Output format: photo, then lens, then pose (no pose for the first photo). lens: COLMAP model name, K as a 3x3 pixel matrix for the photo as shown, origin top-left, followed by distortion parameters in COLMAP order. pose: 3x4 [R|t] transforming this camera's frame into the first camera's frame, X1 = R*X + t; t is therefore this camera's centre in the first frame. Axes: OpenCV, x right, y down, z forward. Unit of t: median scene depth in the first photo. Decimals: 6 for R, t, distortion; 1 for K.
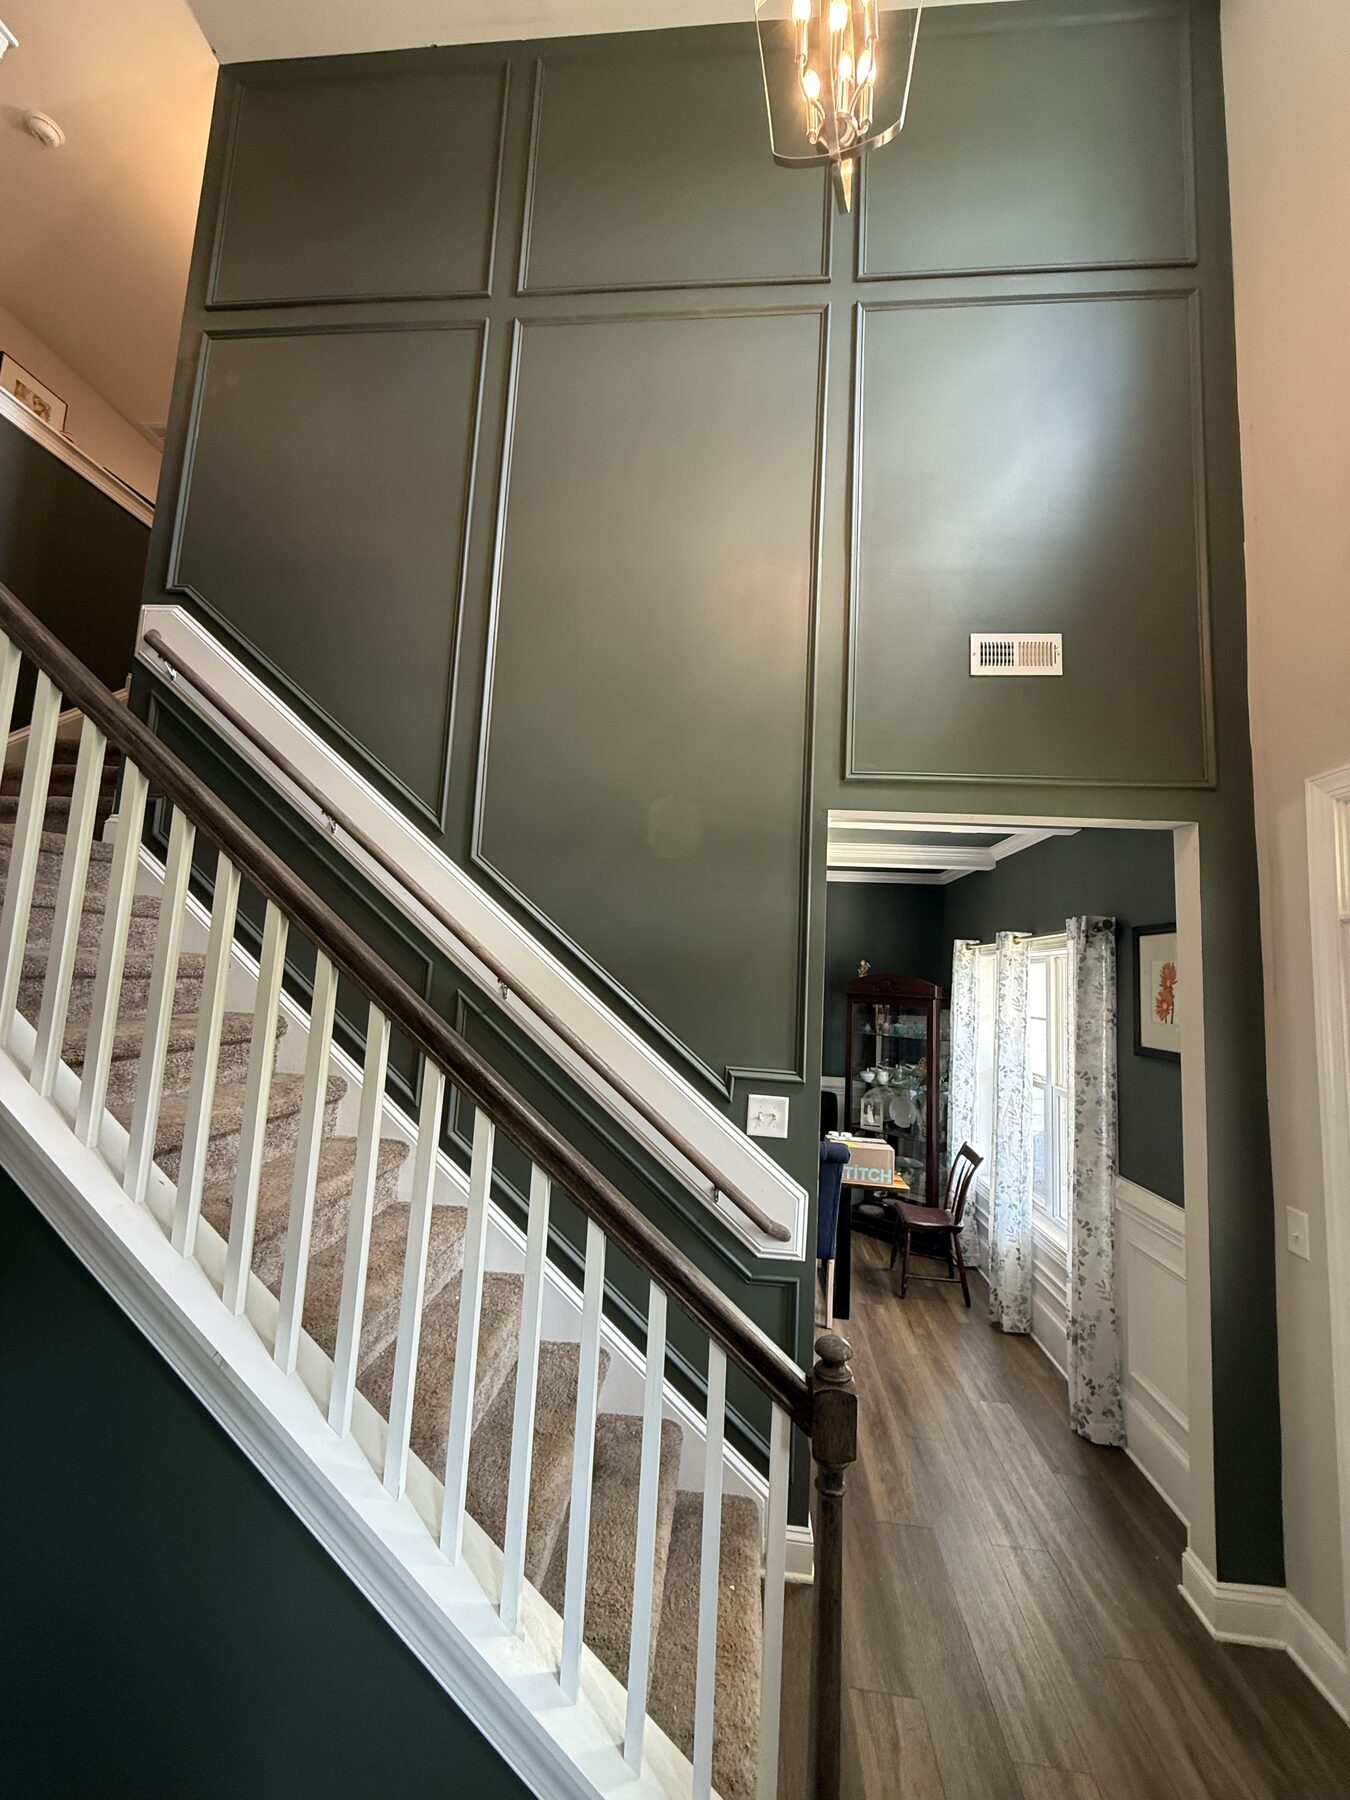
lens RADIAL K [[717.7, 0, 676.9], [0, 717.7, 898.8], [0, 0, 1]] dist [0.003091, -0.000539]
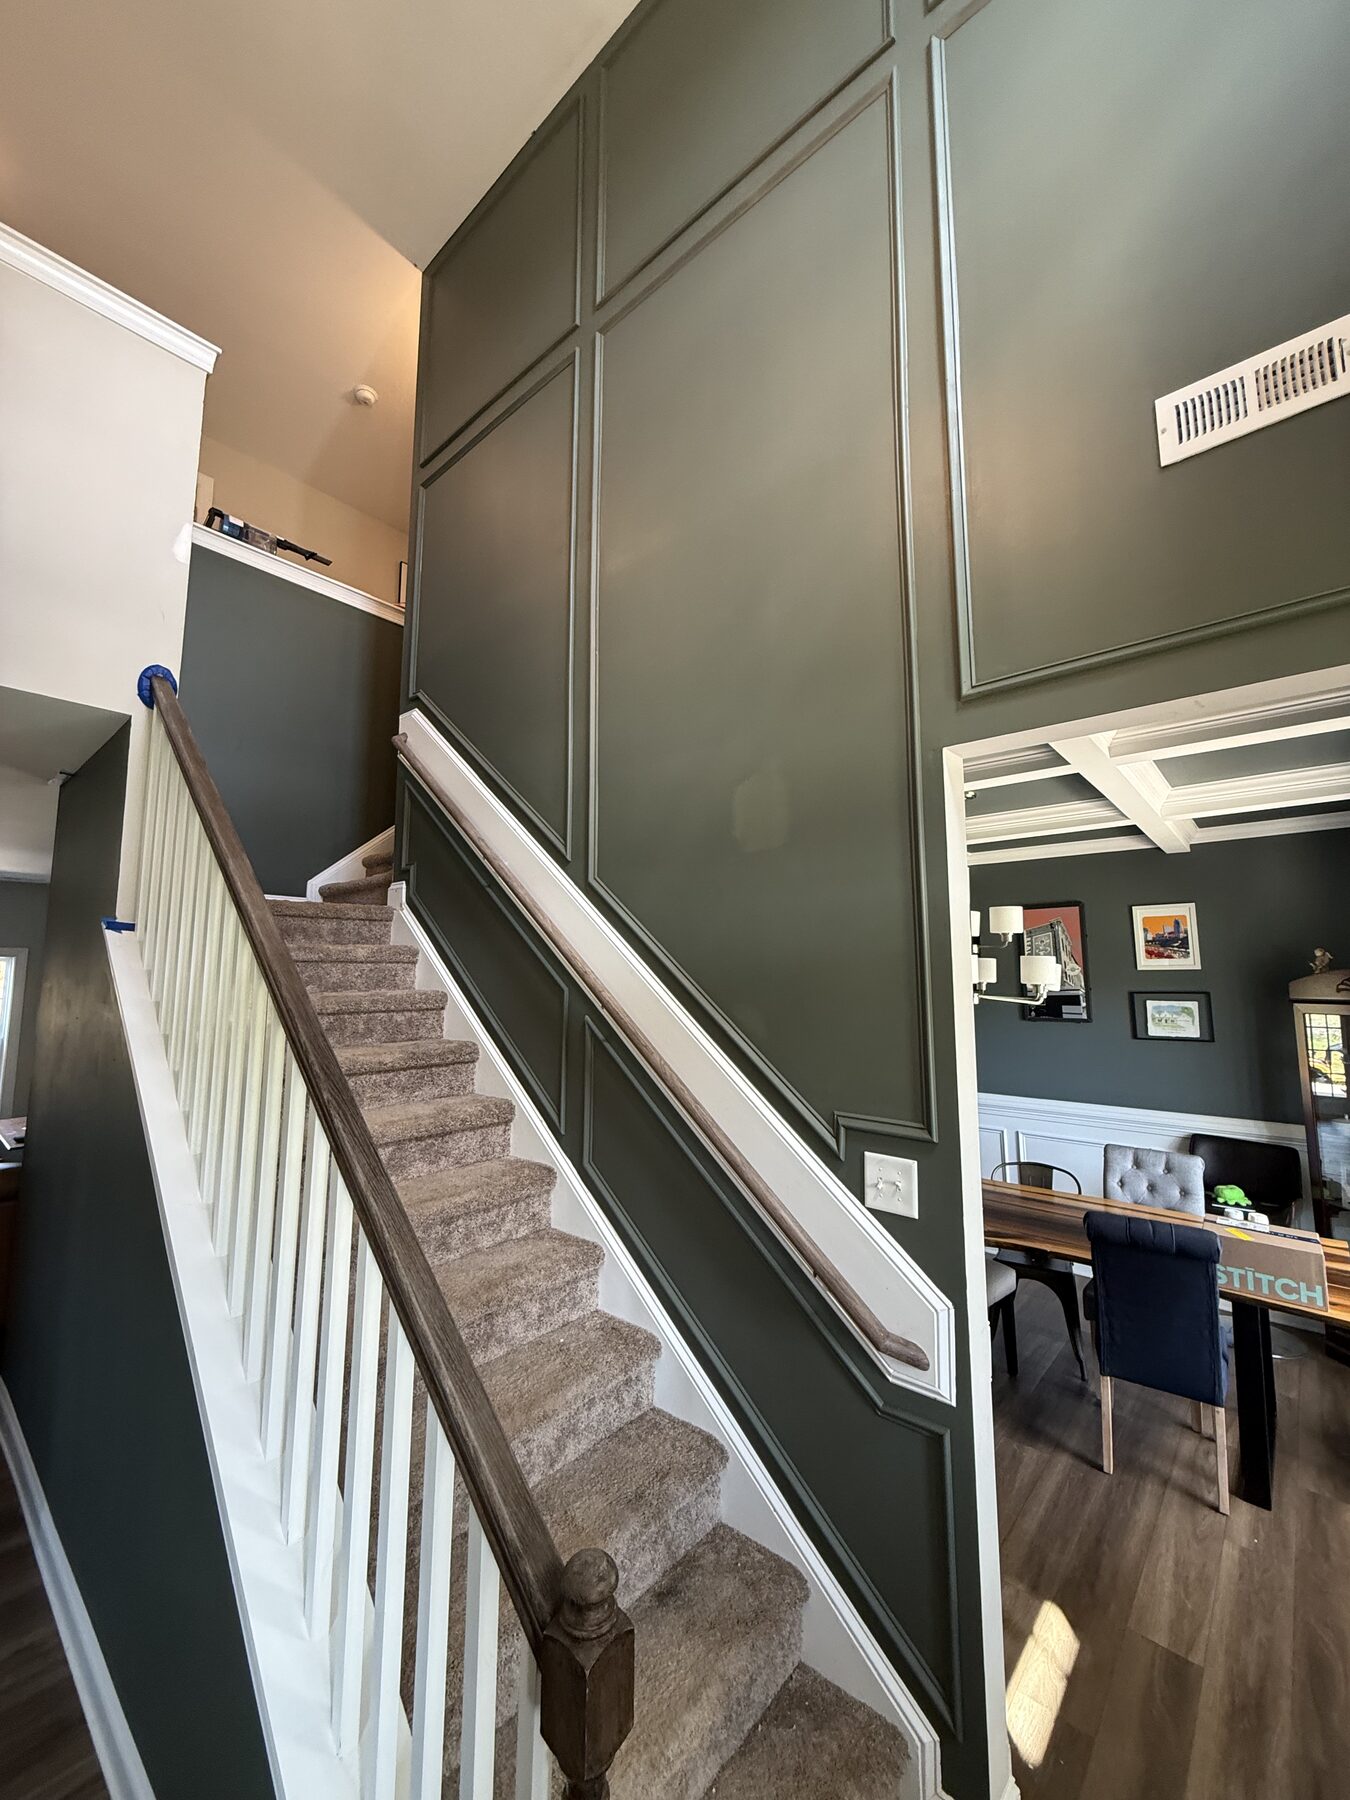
lens RADIAL K [[717.7, 0, 674.8], [0, 717.7, 898.1], [0, 0, 1]] dist [0.003091, -0.000539]
pose [[0.808752, -0.115324, -0.576733, 0.386206], [0.103597, 0.993189, -0.053325, 0.031645], [0.578955, -0.016622, 0.815190, 0.278362]]
